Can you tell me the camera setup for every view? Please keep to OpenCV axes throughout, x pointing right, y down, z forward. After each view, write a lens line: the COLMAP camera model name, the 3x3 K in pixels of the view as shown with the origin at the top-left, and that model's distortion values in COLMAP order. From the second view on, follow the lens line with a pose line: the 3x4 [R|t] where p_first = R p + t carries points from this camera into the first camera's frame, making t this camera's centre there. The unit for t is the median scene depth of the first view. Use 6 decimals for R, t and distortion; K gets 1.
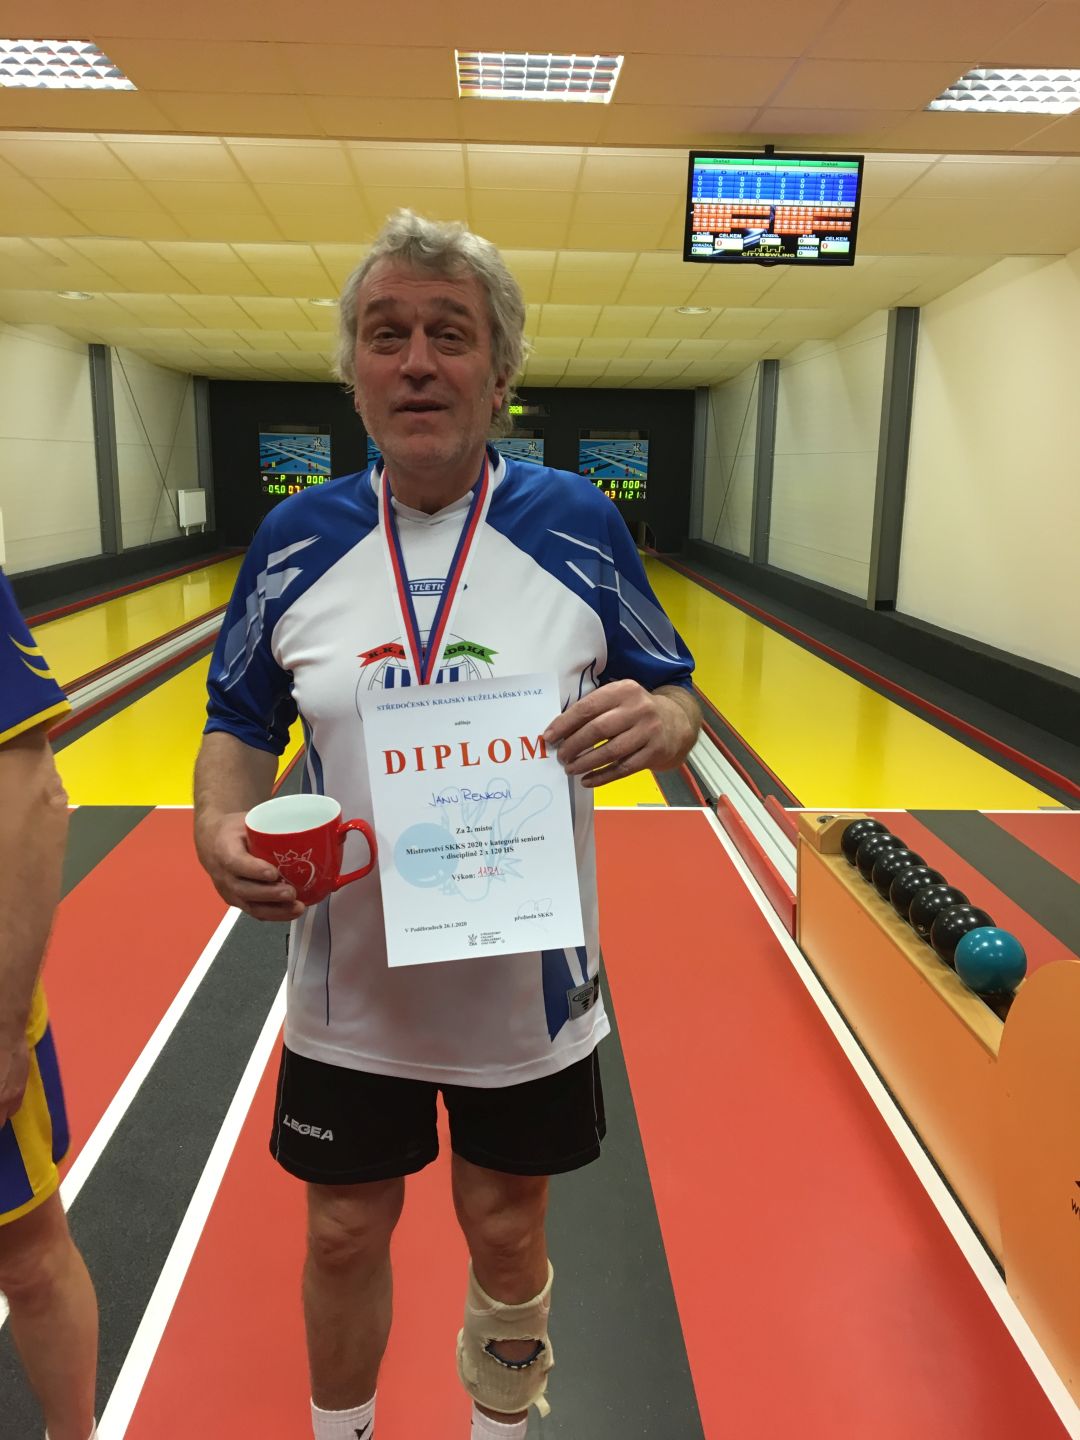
lens RADIAL K [[1225.9, 0, 548.6], [0, 1225.9, 717.1], [0, 0, 1]] dist [0.082489, -0.122250]
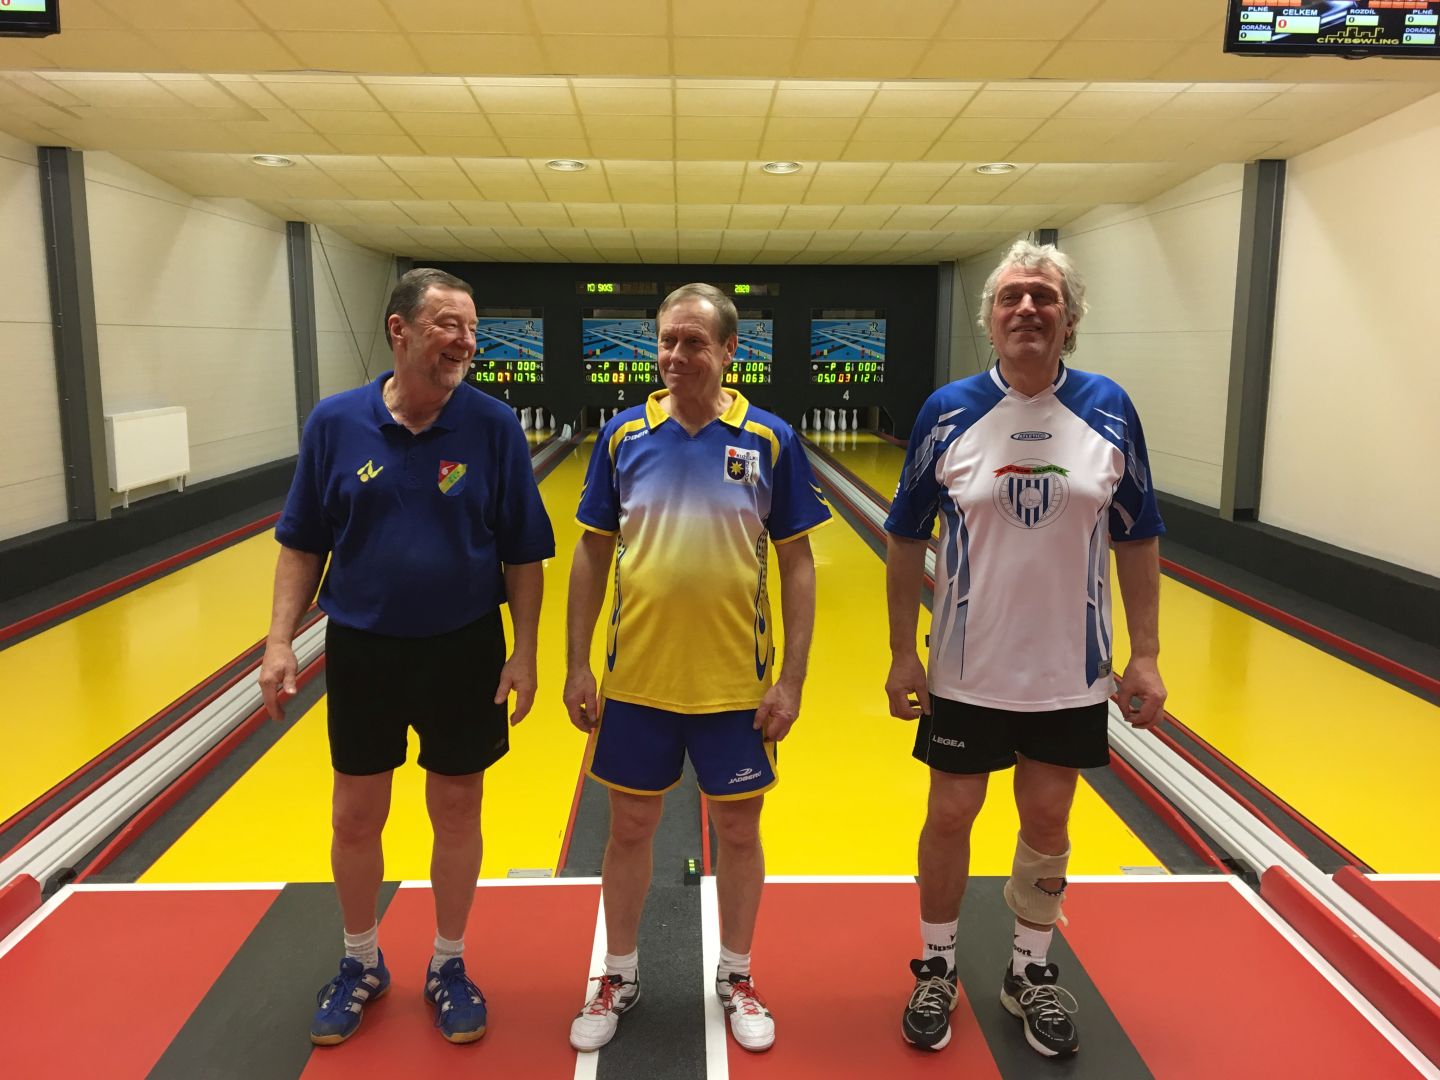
lens RADIAL K [[1218.4, 0, 713.0], [0, 1218.4, 533.4], [0, 0, 1]] dist [0.100097, -0.122844]
pose [[0.999868, -0.009101, -0.013440, -0.153276], [0.008453, 0.998836, -0.047488, -0.088862], [0.013856, 0.047368, 0.998781, 0.361236]]
